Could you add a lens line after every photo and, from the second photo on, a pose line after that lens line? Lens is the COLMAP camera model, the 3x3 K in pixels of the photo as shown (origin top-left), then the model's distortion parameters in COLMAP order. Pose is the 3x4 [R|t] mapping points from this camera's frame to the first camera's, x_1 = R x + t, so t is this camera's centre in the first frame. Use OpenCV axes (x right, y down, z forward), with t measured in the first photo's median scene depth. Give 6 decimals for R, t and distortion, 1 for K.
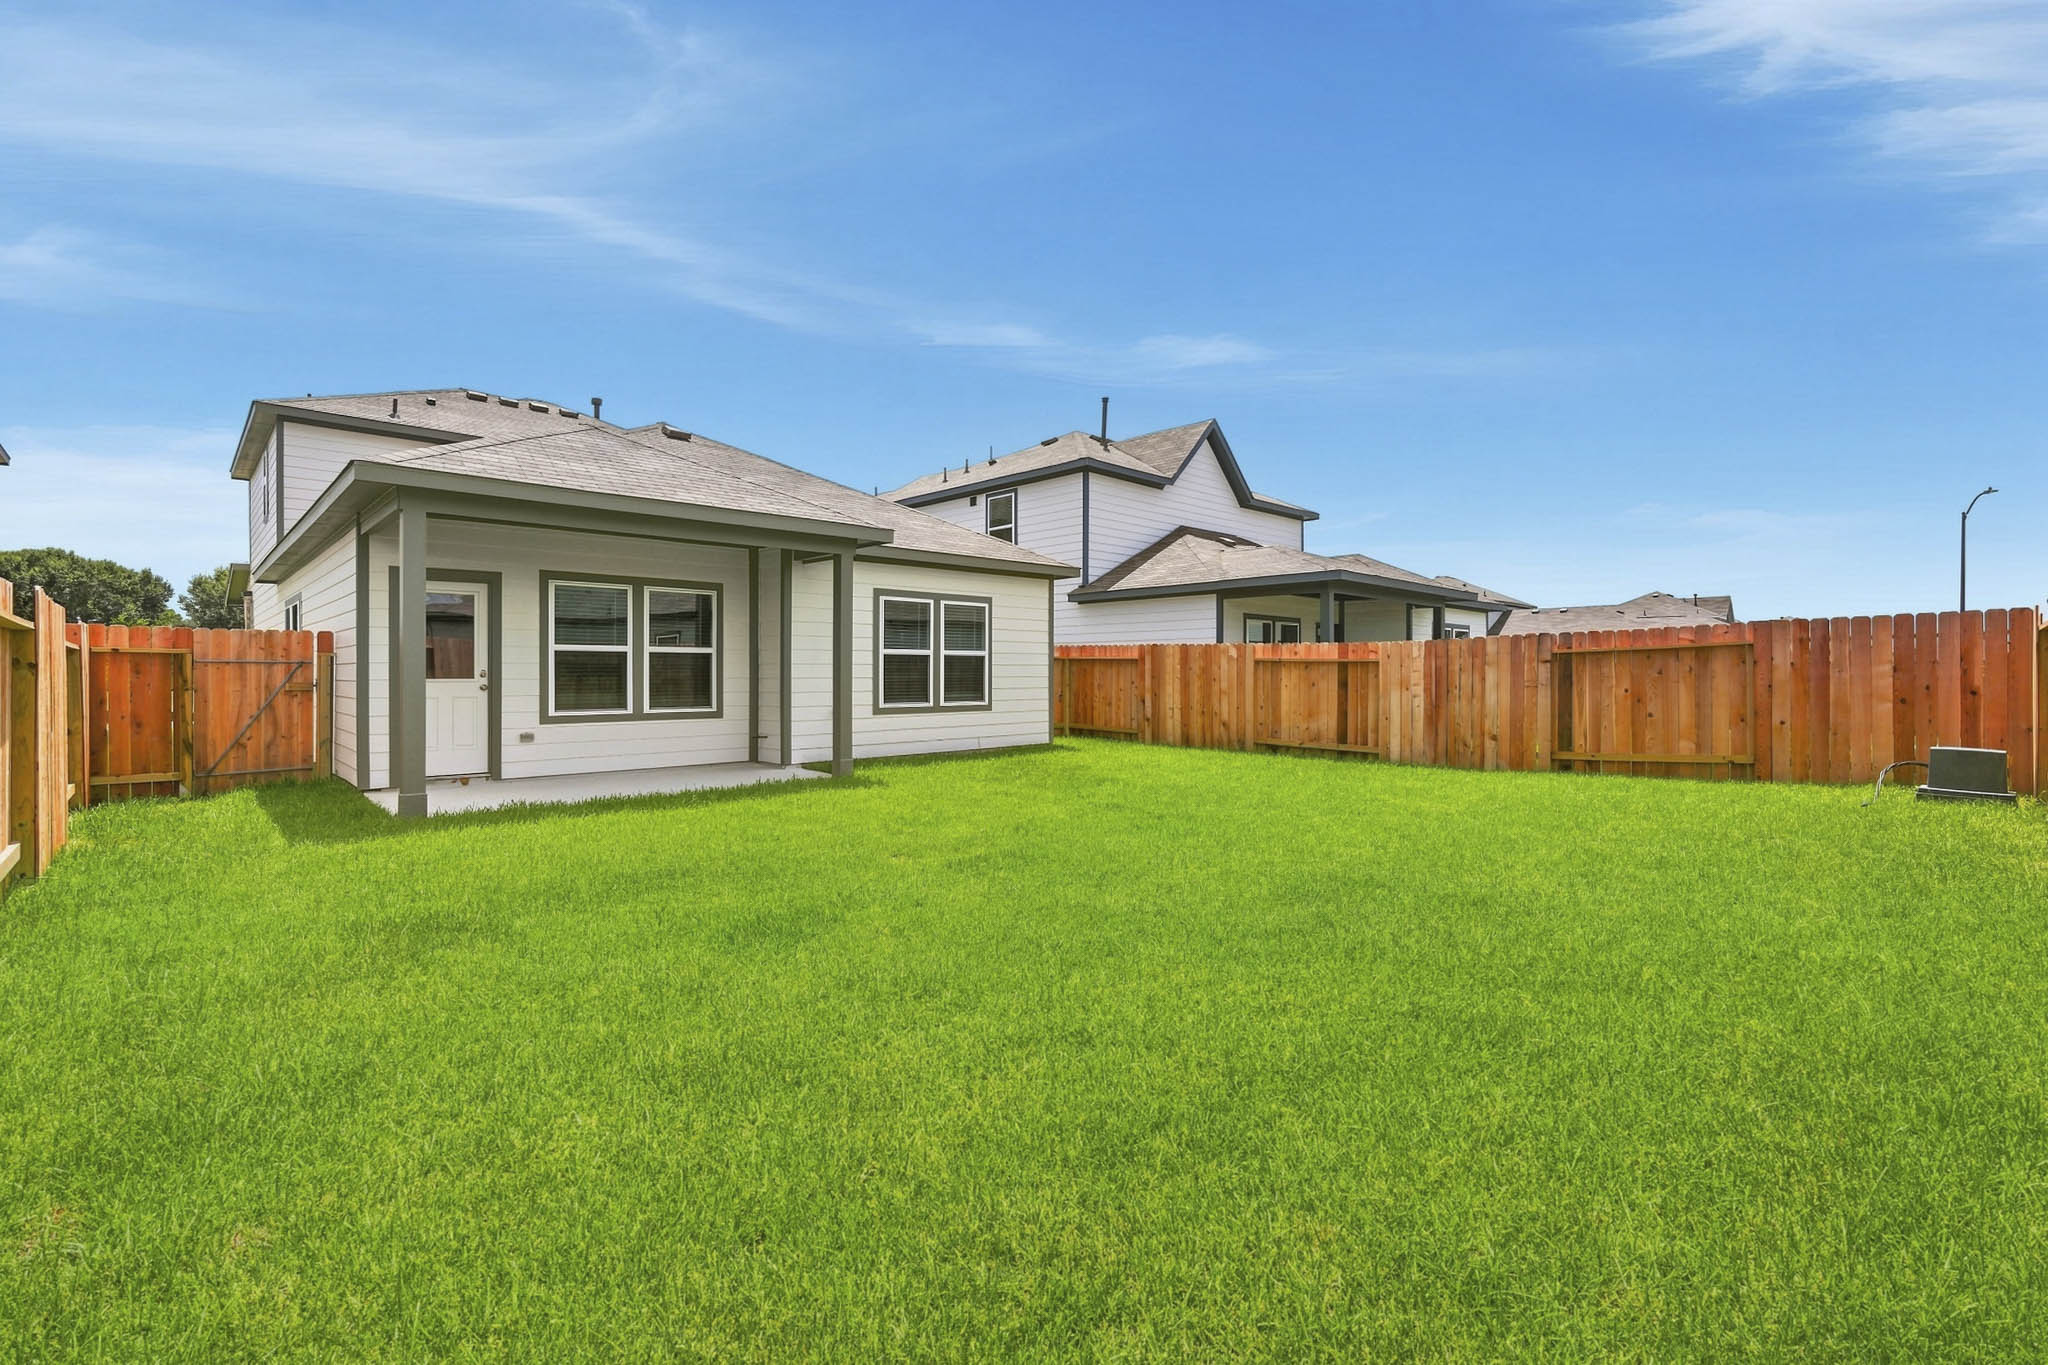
lens RADIAL K [[904.5, 0, 1025.1], [0, 904.5, 691.0], [0, 0, 1]] dist [-0.000034, 0.000120]
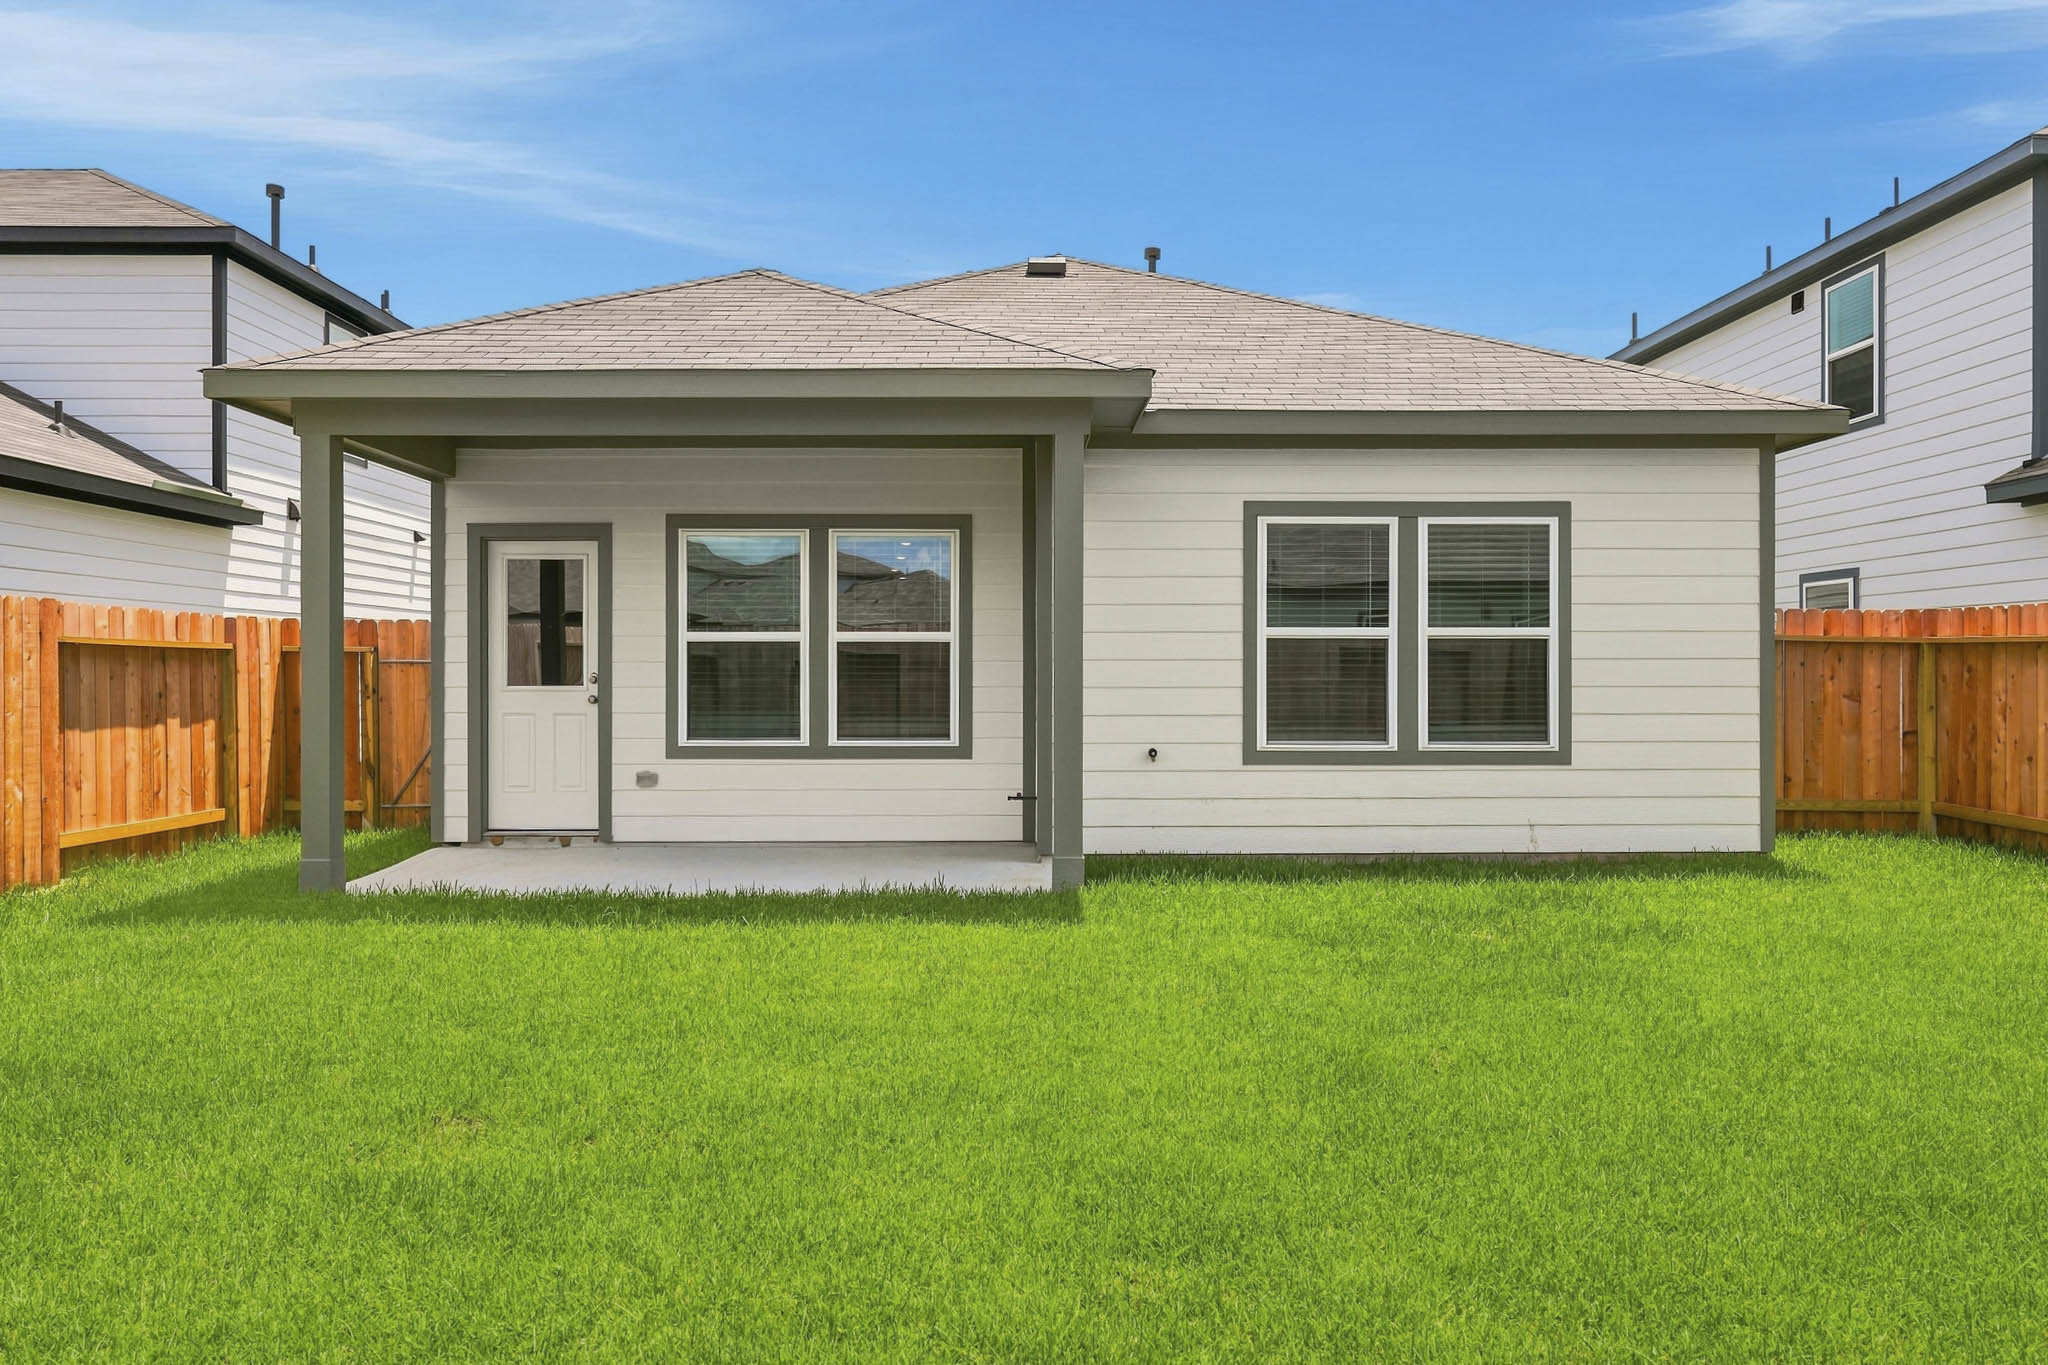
lens RADIAL K [[1390.5, 0, 1024.0], [0, 1390.5, 682.5], [0, 0, 1]] dist [0.002692, 0.000573]
pose [[0.731552, 0.006486, -0.681755, 0.267368], [-0.012762, 0.999910, -0.004181, -0.013598], [0.681666, 0.011759, 0.731569, 0.403347]]
